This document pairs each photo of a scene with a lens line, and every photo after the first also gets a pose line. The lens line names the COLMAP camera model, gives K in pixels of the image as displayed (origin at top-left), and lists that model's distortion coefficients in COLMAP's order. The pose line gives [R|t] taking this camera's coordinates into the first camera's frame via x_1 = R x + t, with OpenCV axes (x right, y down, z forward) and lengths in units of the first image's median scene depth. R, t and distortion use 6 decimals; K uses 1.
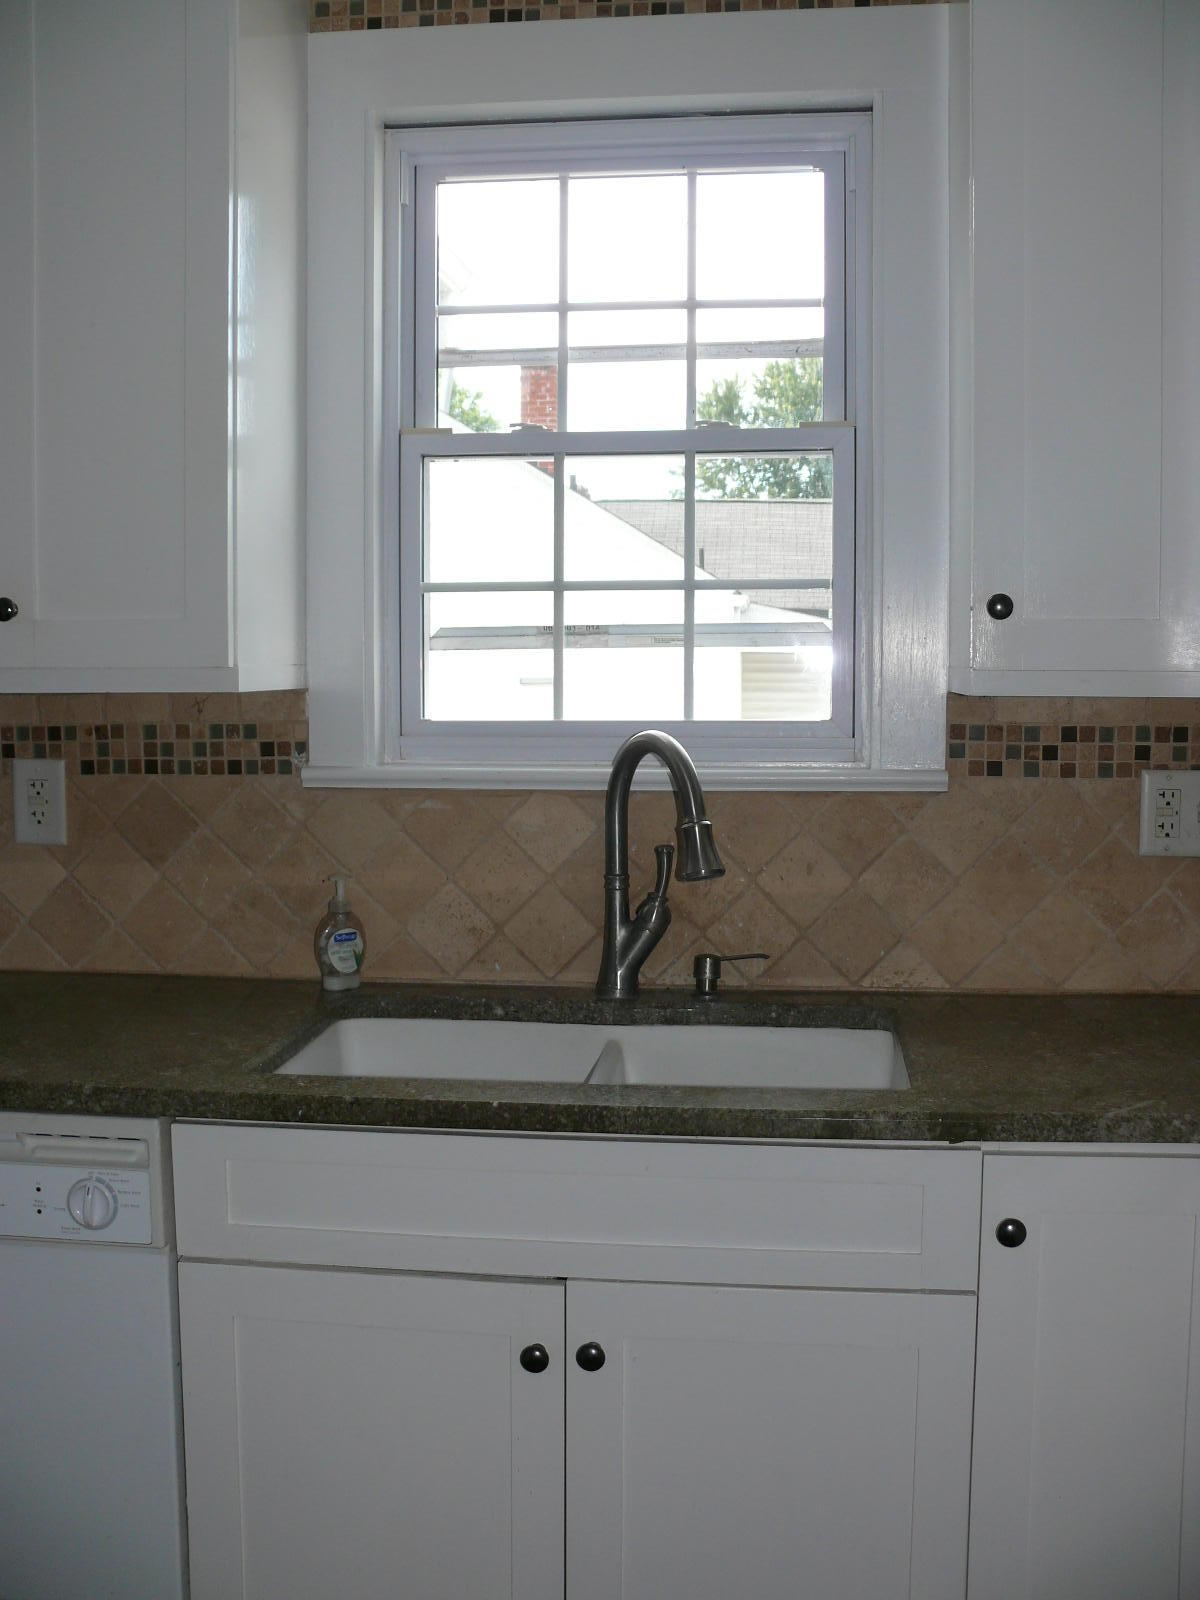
lens RADIAL K [[1640.2, 0, 600.0], [0, 1640.2, 800.0], [0, 0, 1]] dist [-0.176437, 0.009911]
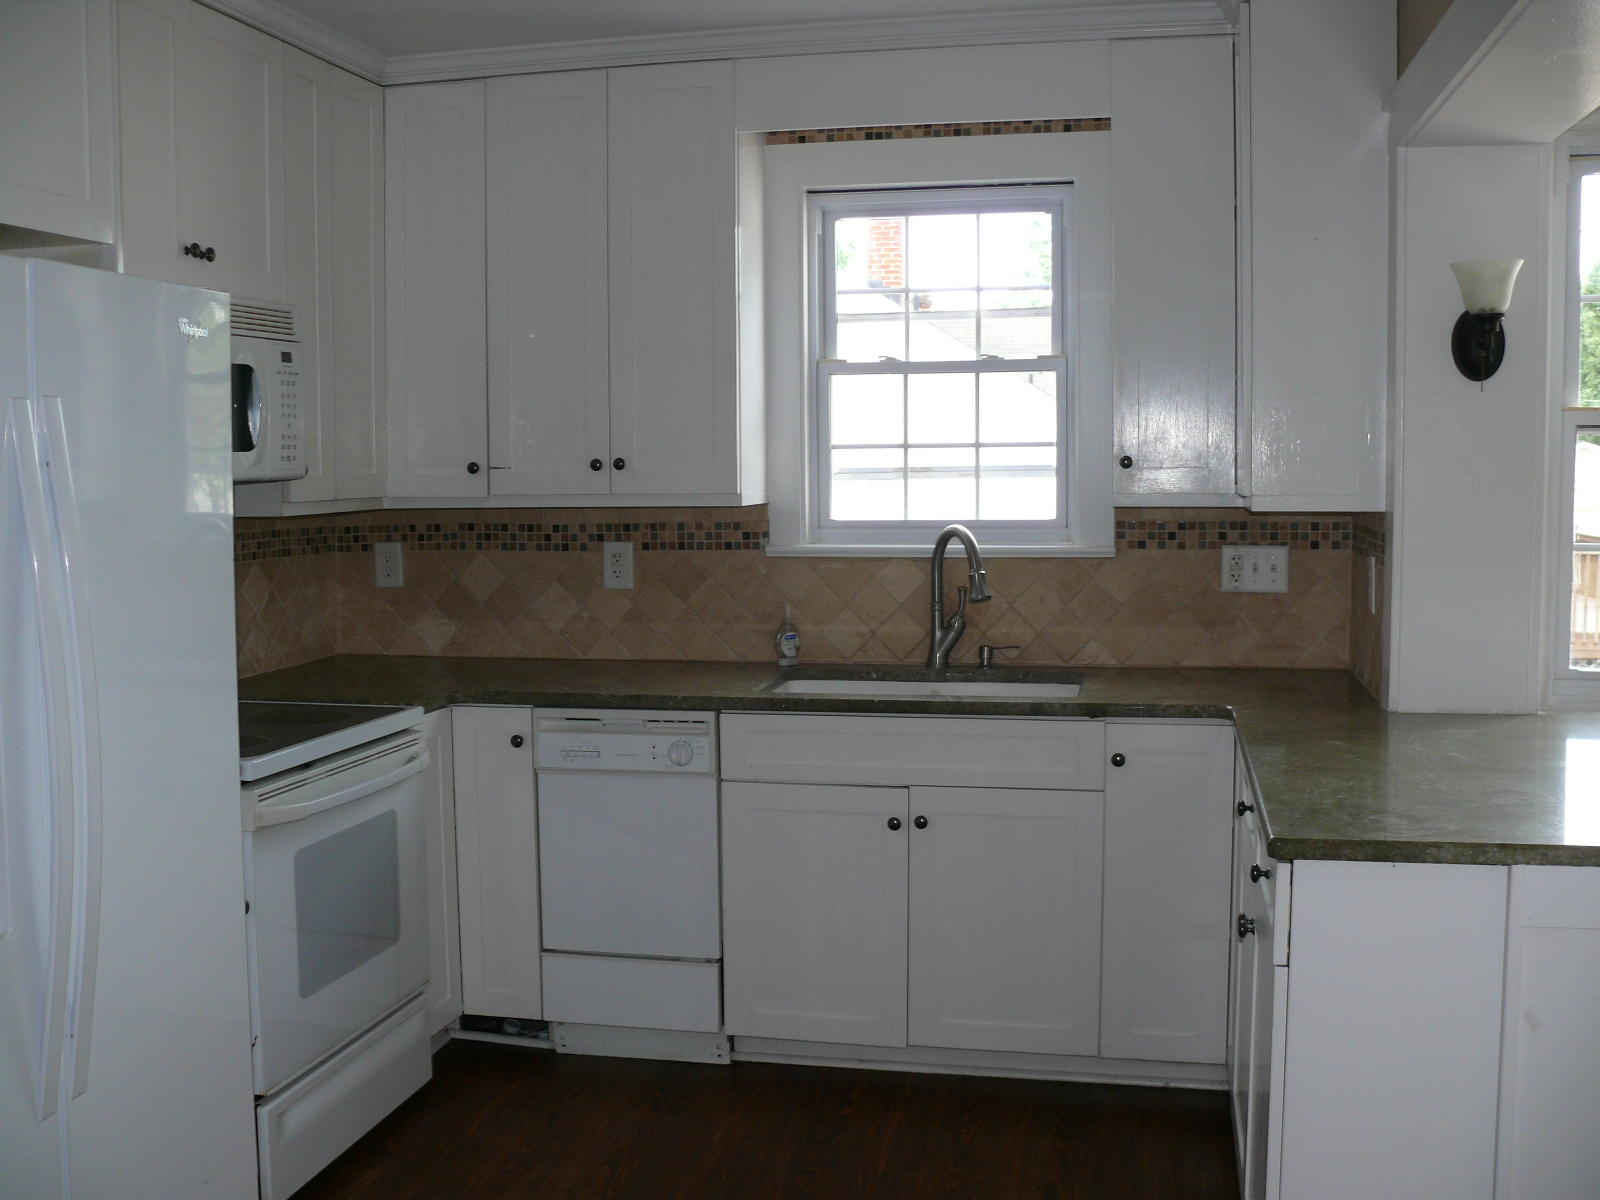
lens RADIAL K [[1640.2, 0, 800.0], [0, 1640.2, 600.0], [0, 0, 1]] dist [-0.176437, 0.009911]
pose [[0.996148, -0.001011, -0.087686, 0.018055], [0.001124, 0.999999, 0.001236, 0.040044], [0.087685, -0.001329, 0.996147, -0.861865]]
